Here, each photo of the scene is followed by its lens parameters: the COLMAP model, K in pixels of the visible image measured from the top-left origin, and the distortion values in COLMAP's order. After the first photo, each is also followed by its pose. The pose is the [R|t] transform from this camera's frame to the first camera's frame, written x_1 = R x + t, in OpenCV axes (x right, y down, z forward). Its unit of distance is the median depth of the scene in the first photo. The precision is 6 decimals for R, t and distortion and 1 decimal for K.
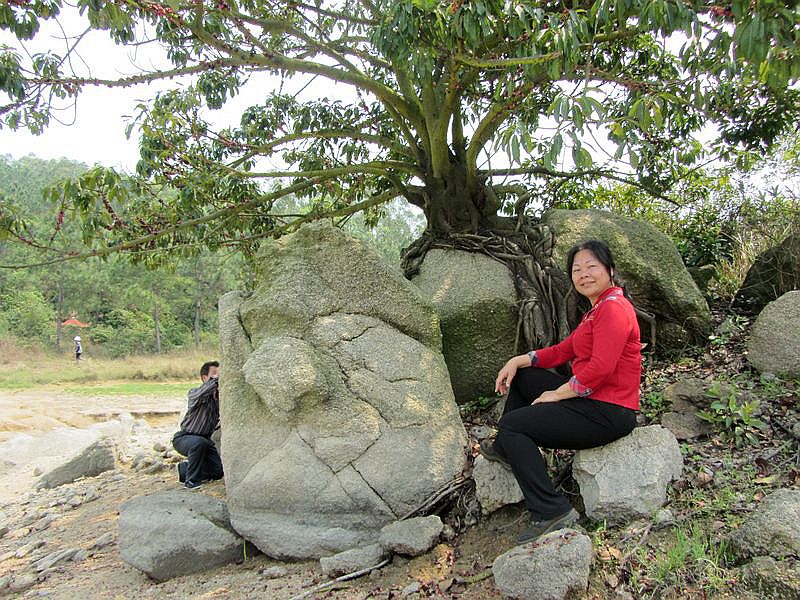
lens RADIAL K [[681.5, 0, 409.5], [0, 681.5, 295.3], [0, 0, 1]] dist [-0.022235, -0.003204]
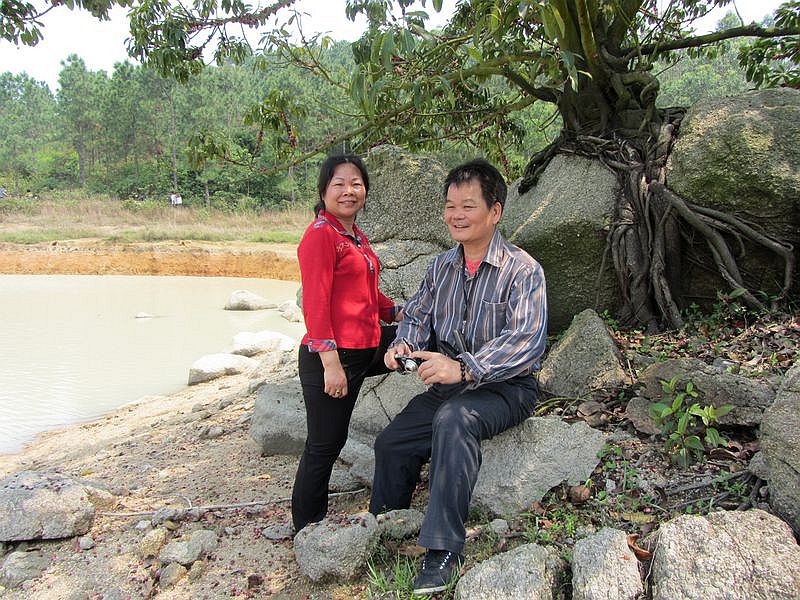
lens RADIAL K [[681.5, 0, 409.5], [0, 681.5, 295.3], [0, 0, 1]] dist [-0.022235, -0.003204]
pose [[0.821041, 0.078560, -0.565439, 0.427986], [0.041602, 0.979618, 0.196513, -0.077954], [0.569352, -0.184869, 0.801038, 0.171273]]
